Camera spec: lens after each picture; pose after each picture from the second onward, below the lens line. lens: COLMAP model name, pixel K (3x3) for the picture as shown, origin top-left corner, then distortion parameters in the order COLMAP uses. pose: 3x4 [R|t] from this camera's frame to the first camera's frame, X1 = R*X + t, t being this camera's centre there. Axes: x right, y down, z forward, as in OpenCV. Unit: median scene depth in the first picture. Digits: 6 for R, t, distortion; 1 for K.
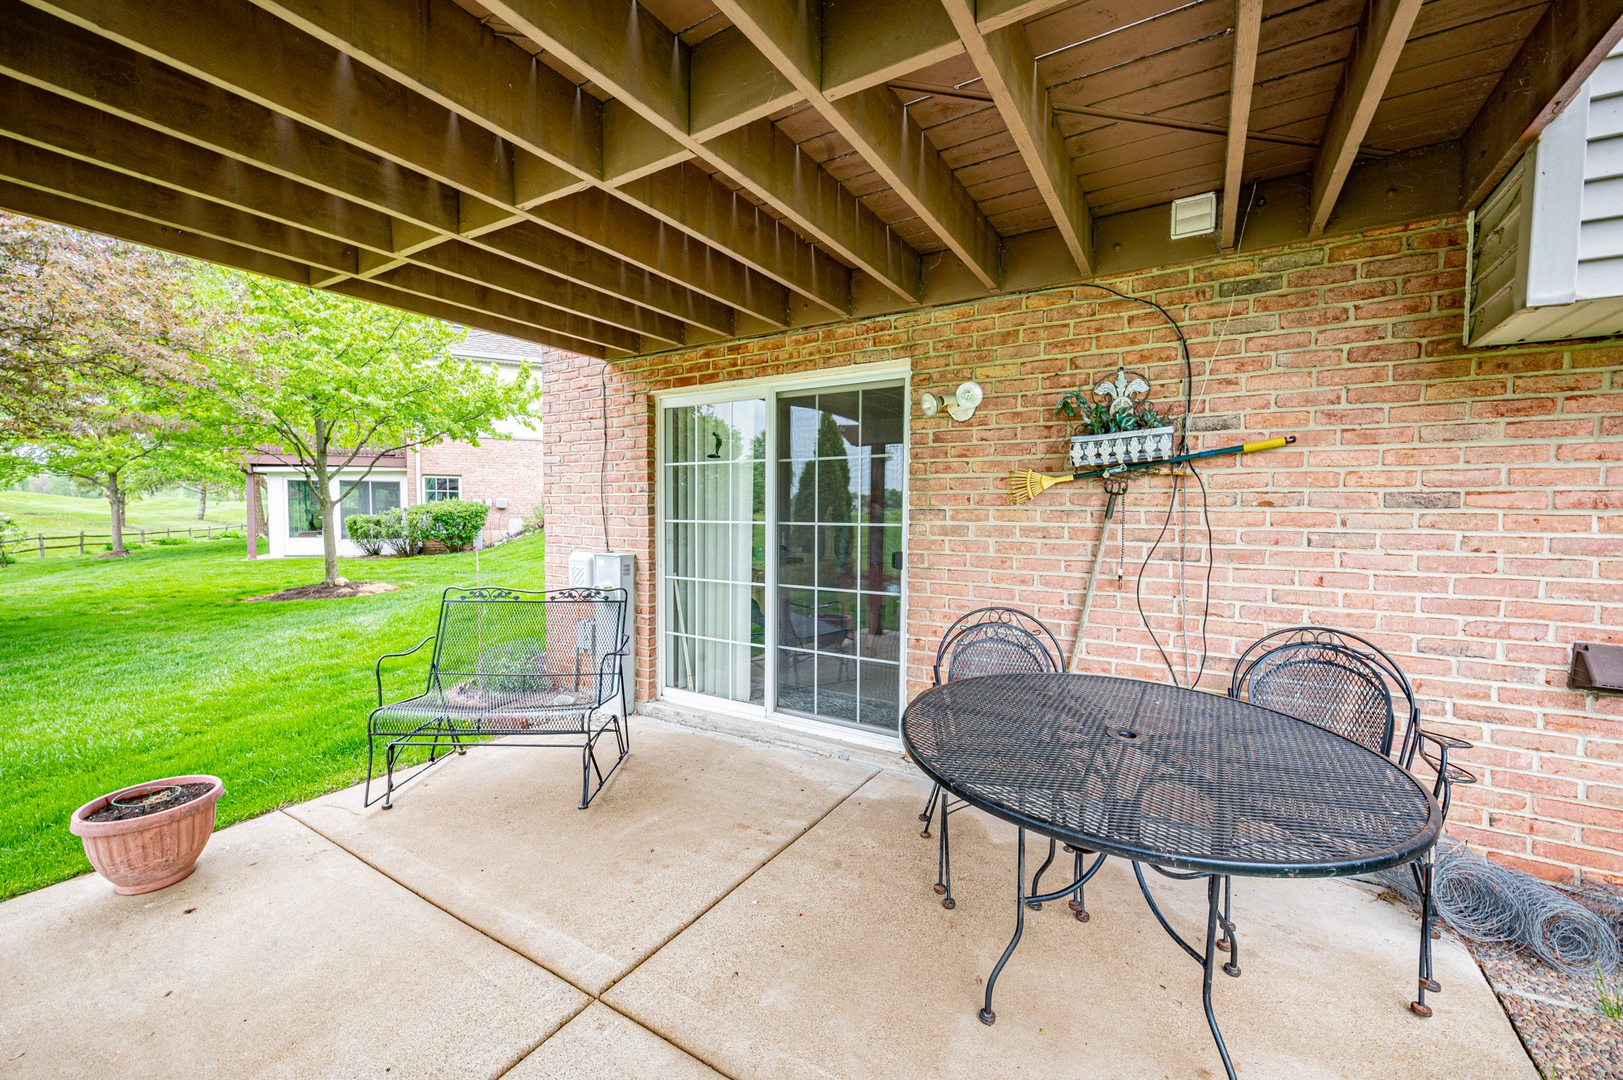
lens RADIAL K [[643.5, 0, 809.7], [0, 643.5, 551.4], [0, 0, 1]] dist [-0.003148, -0.000146]
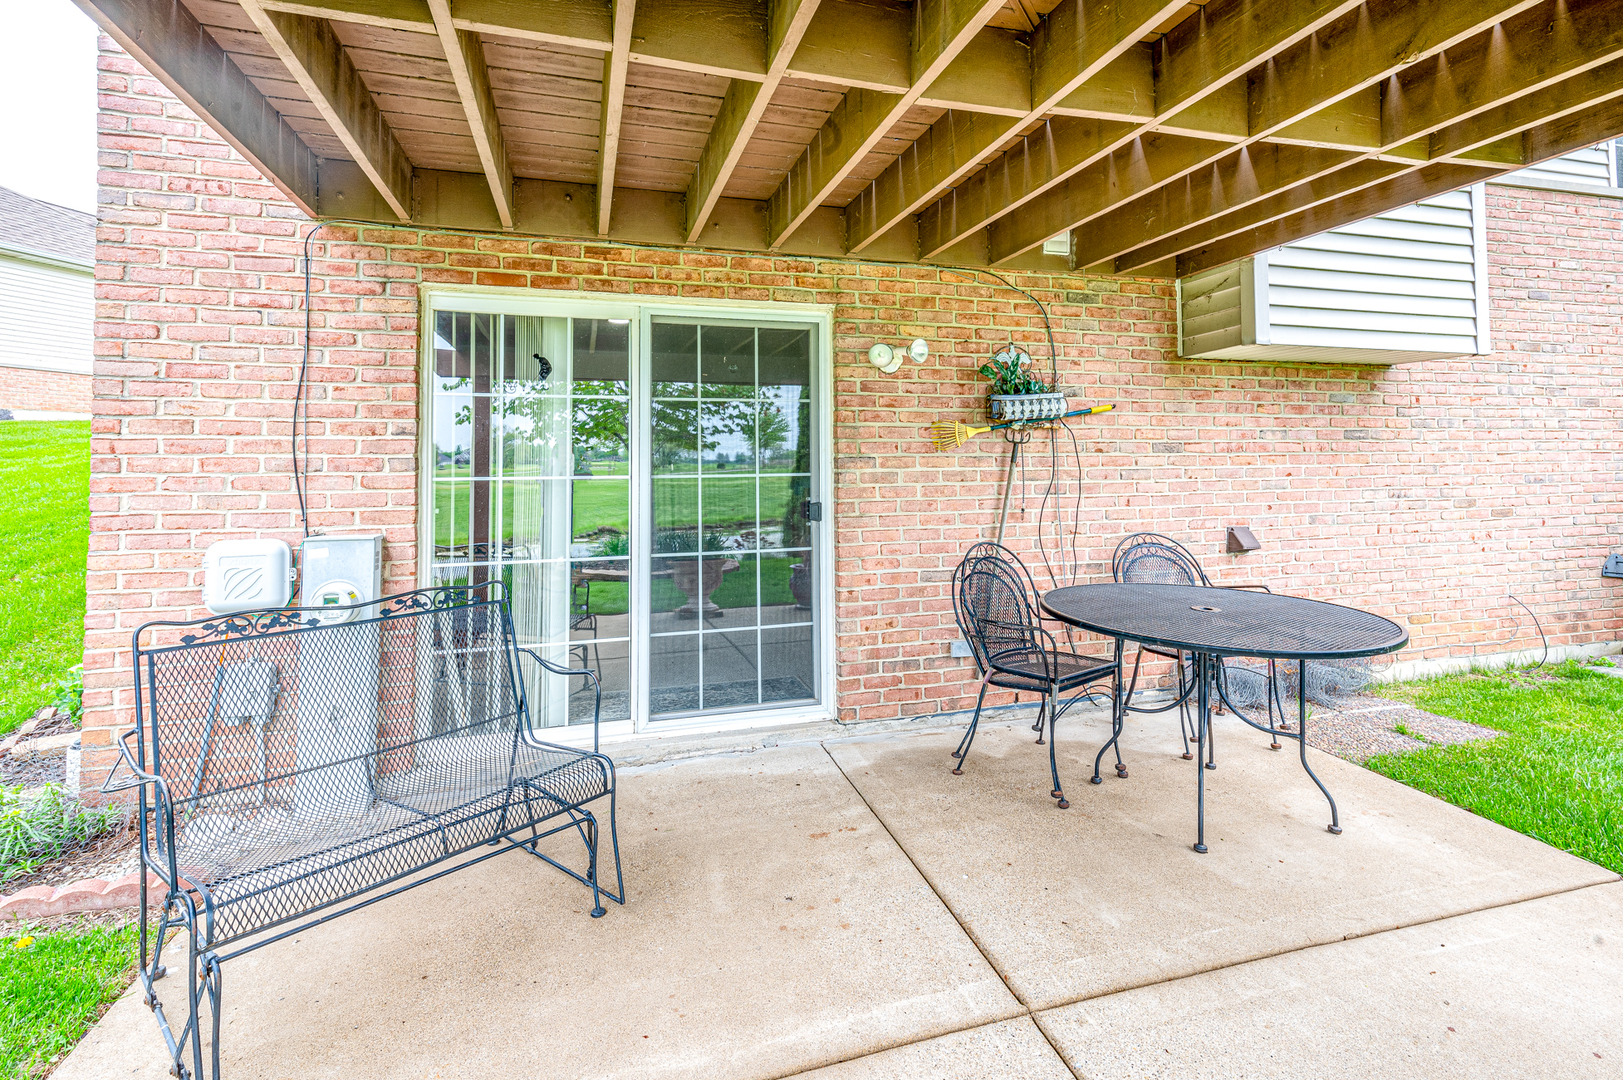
lens RADIAL K [[765.0, 0, 813.2], [0, 765.0, 448.6], [0, 0, 1]] dist [0.016792, -0.000105]
pose [[0.668108, 0.004384, 0.744051, -0.805943], [0.060928, 0.996302, -0.060579, -0.011724], [-0.741565, 0.085807, 0.665371, 0.282394]]
